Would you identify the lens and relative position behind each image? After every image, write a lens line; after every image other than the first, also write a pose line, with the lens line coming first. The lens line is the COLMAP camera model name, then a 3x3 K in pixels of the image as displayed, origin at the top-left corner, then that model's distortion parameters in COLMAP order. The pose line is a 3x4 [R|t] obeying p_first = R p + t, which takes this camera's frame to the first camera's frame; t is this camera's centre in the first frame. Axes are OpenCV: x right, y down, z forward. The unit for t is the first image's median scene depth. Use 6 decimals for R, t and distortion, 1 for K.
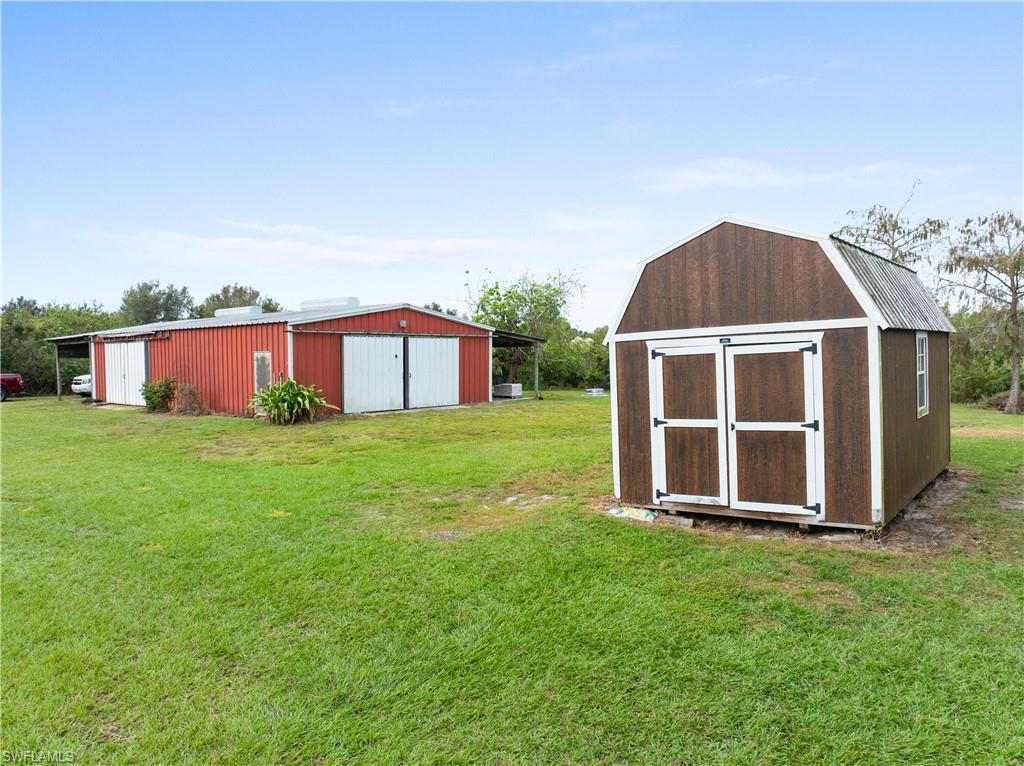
lens RADIAL K [[725.1, 0, 513.1], [0, 725.1, 386.5], [0, 0, 1]] dist [-0.038811, 0.006094]
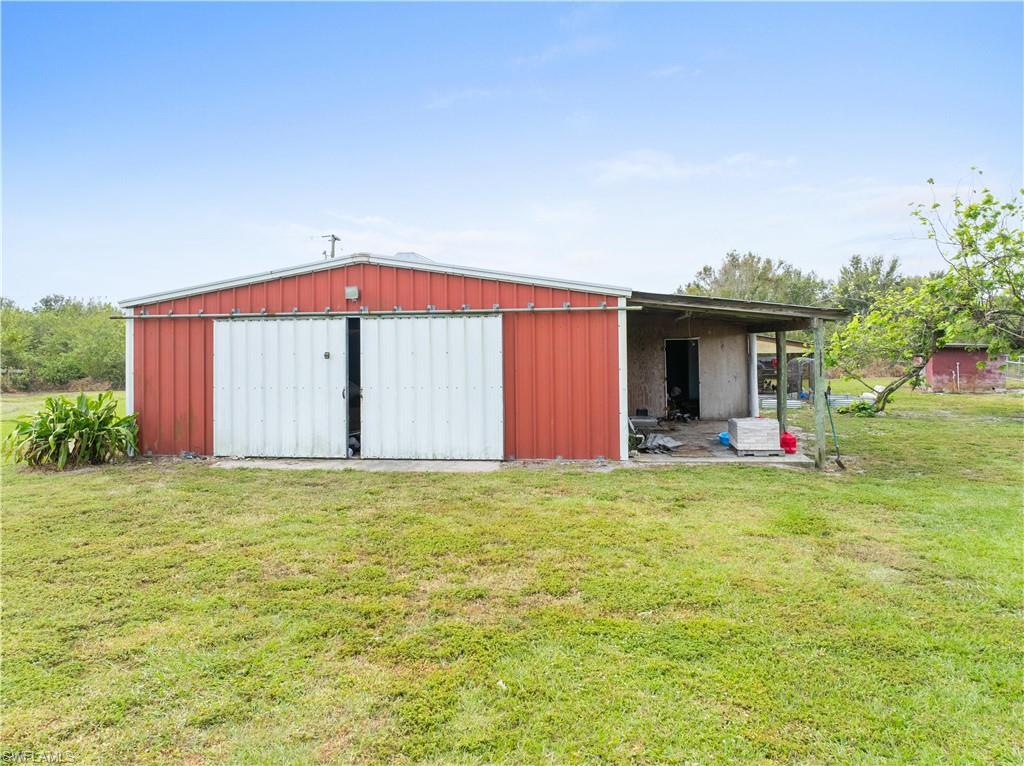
lens RADIAL K [[725.1, 0, 512.3], [0, 725.1, 381.2], [0, 0, 1]] dist [-0.038811, 0.006094]
pose [[0.503118, 0.037029, -0.863424, 0.354614], [-0.033164, 0.999173, 0.023525, -0.039647], [0.863581, 0.016799, 0.503930, 0.838153]]
